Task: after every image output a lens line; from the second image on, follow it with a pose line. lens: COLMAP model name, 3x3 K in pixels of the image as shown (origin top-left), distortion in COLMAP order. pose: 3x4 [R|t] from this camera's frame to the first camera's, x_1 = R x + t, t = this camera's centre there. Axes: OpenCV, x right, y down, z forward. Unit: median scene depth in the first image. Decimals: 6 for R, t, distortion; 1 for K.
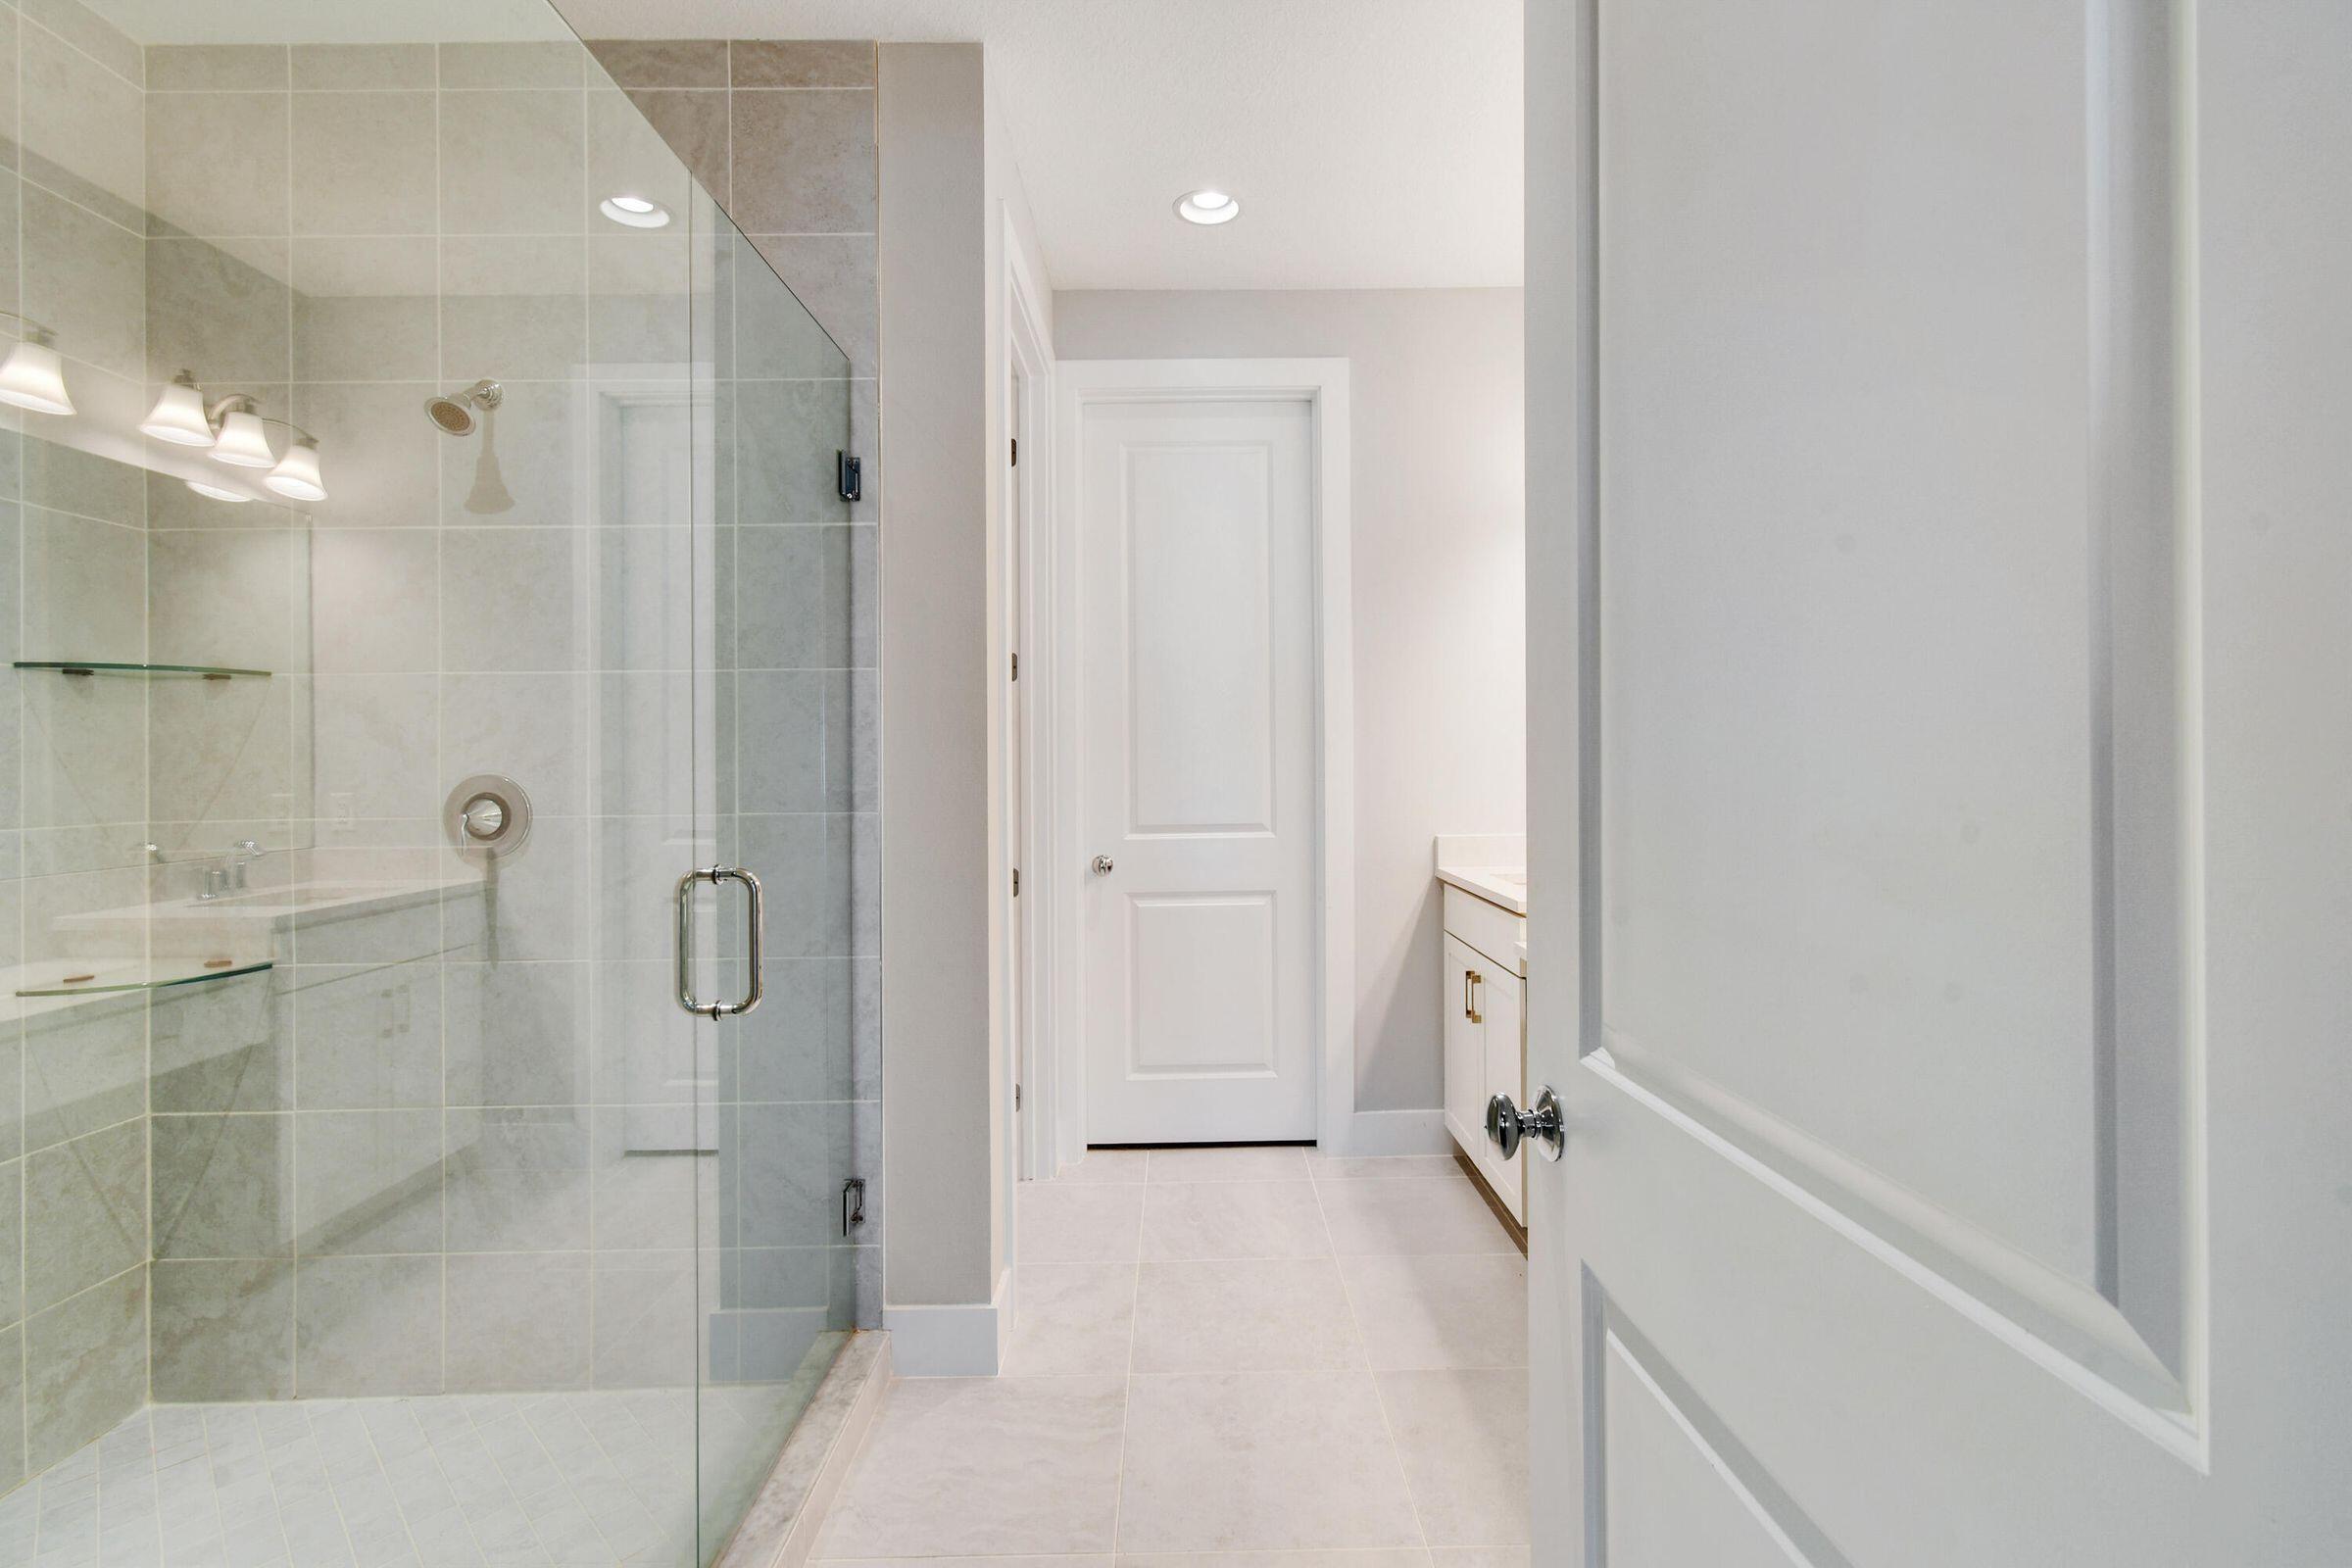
lens RADIAL K [[1078.4, 0, 1187.9], [0, 1078.4, 780.5], [0, 0, 1]] dist [0.011376, 0.000435]
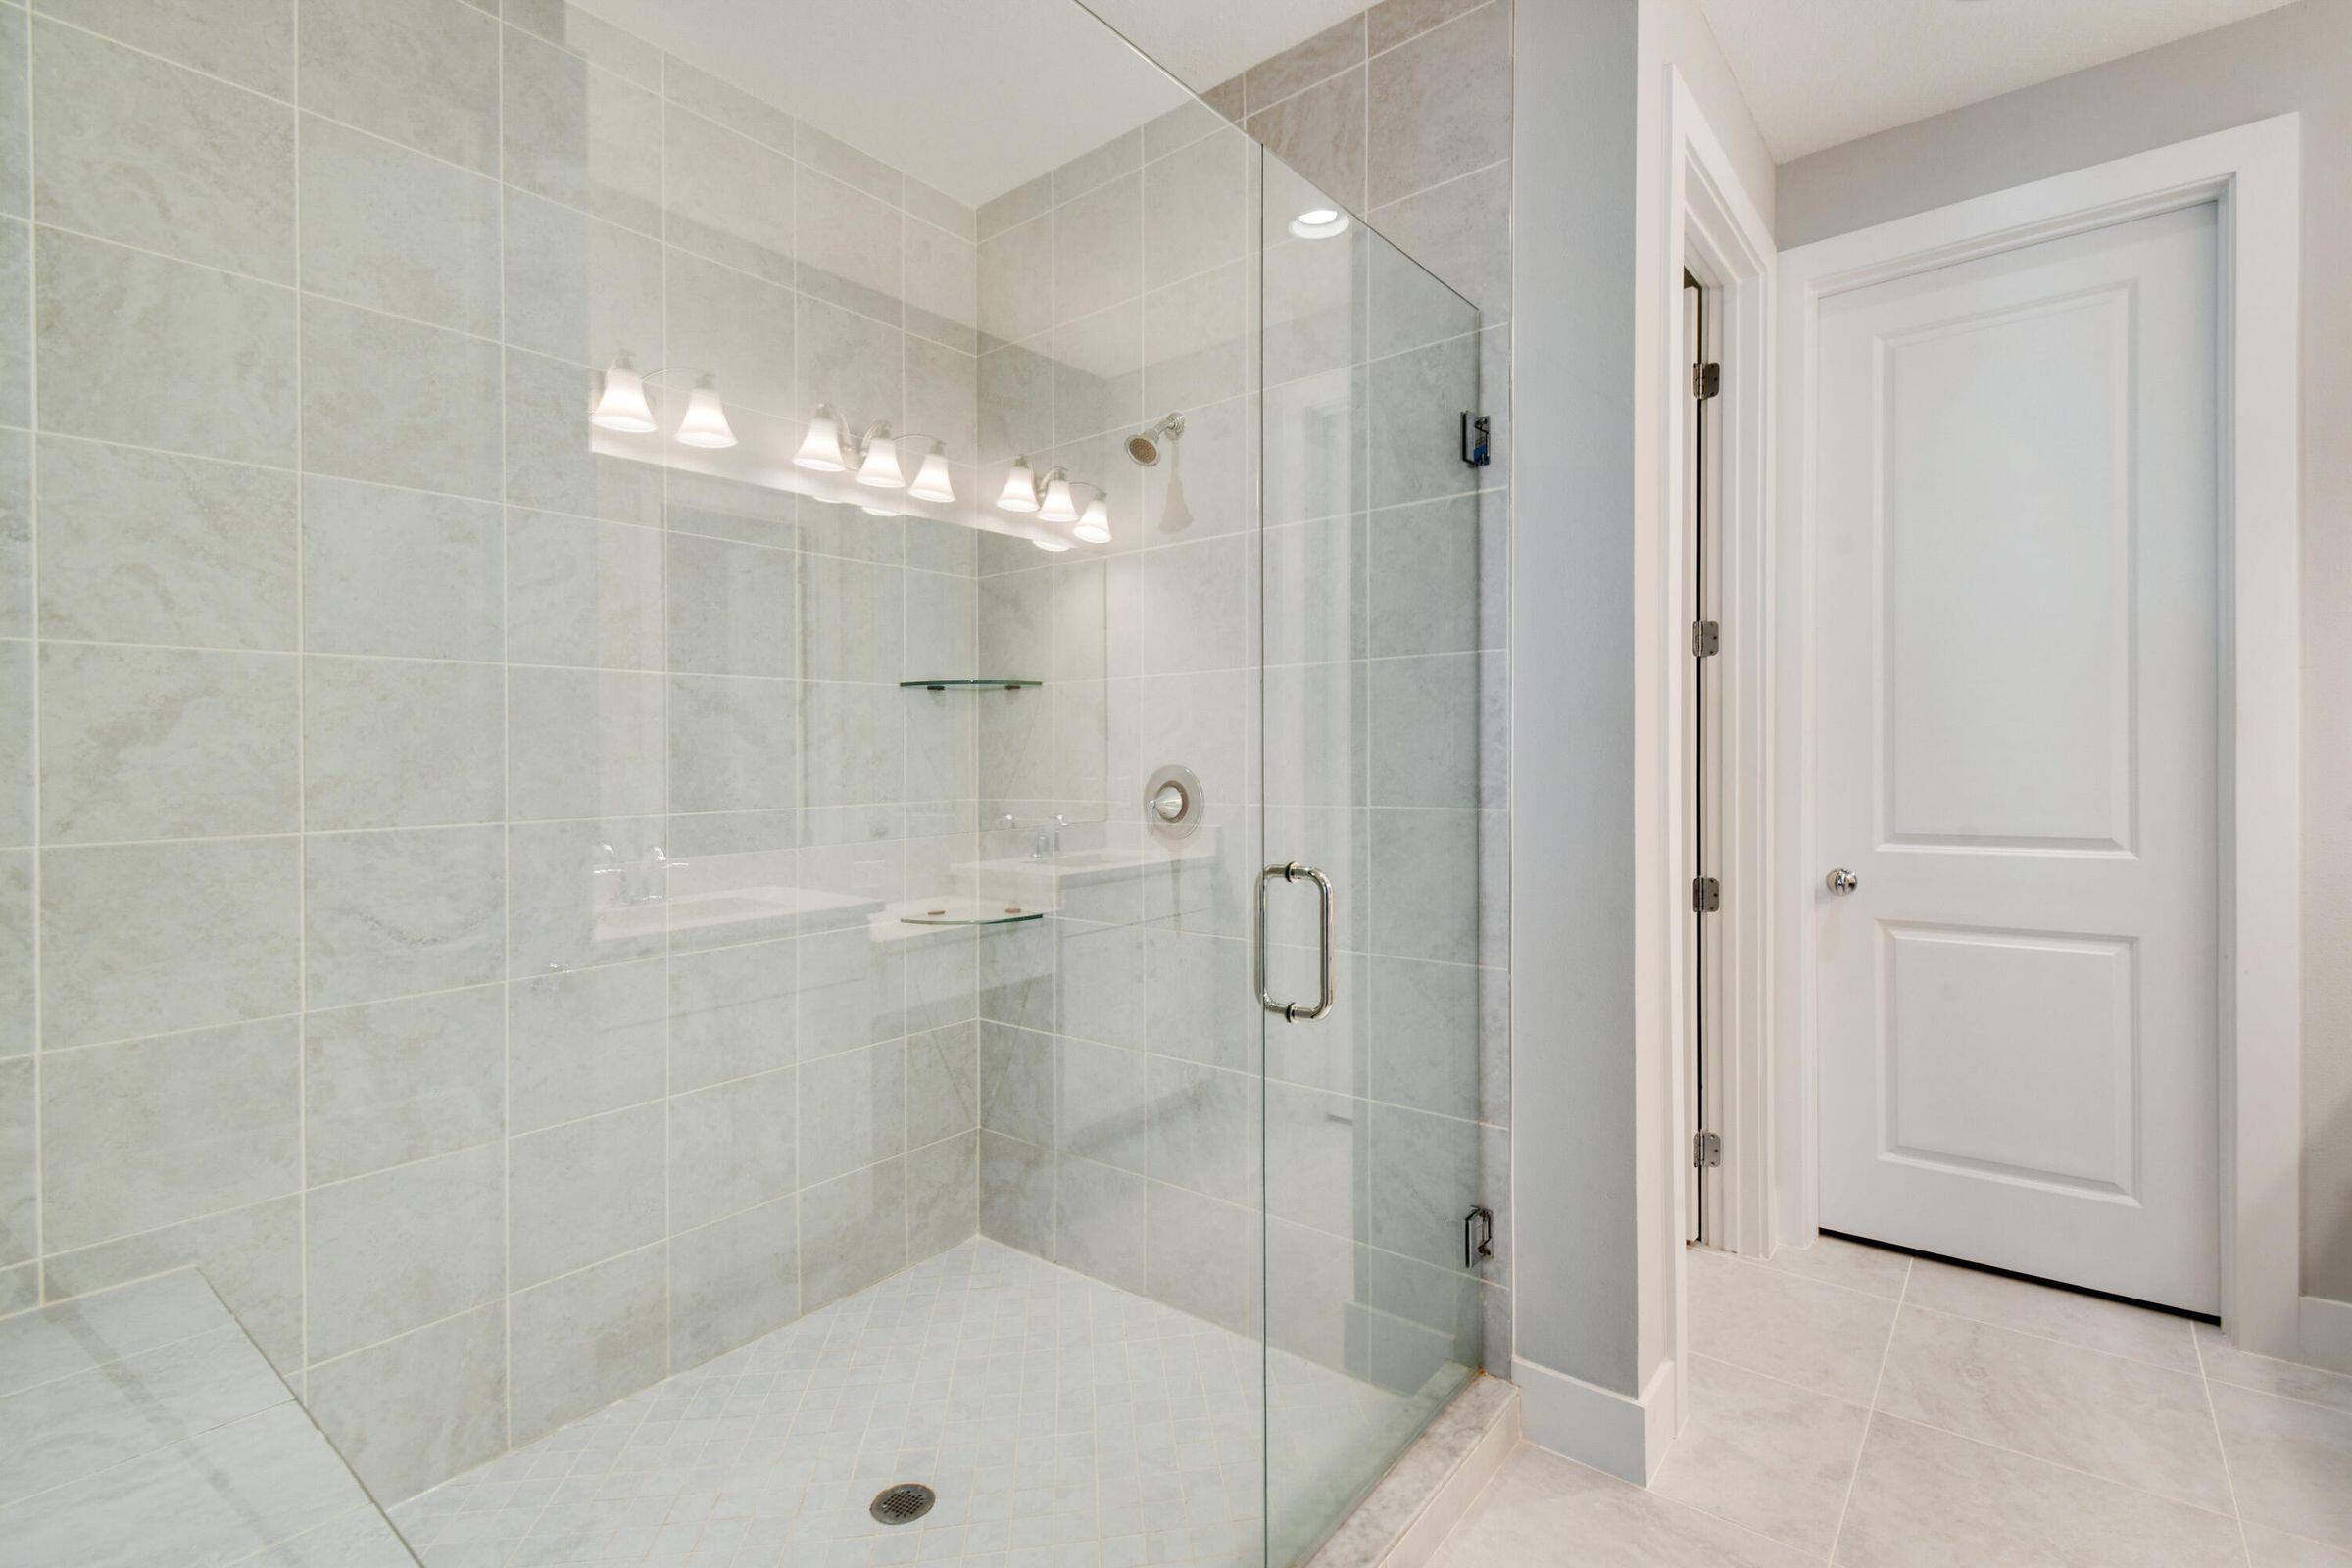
lens RADIAL K [[1078.4, 0, 1187.9], [0, 1078.4, 780.5], [0, 0, 1]] dist [0.011376, 0.000435]
pose [[0.781448, 0.015165, -0.623786, 0.065035], [-0.007975, 0.999866, 0.014318, -0.005338], [0.623919, -0.006214, 0.781464, 0.132308]]
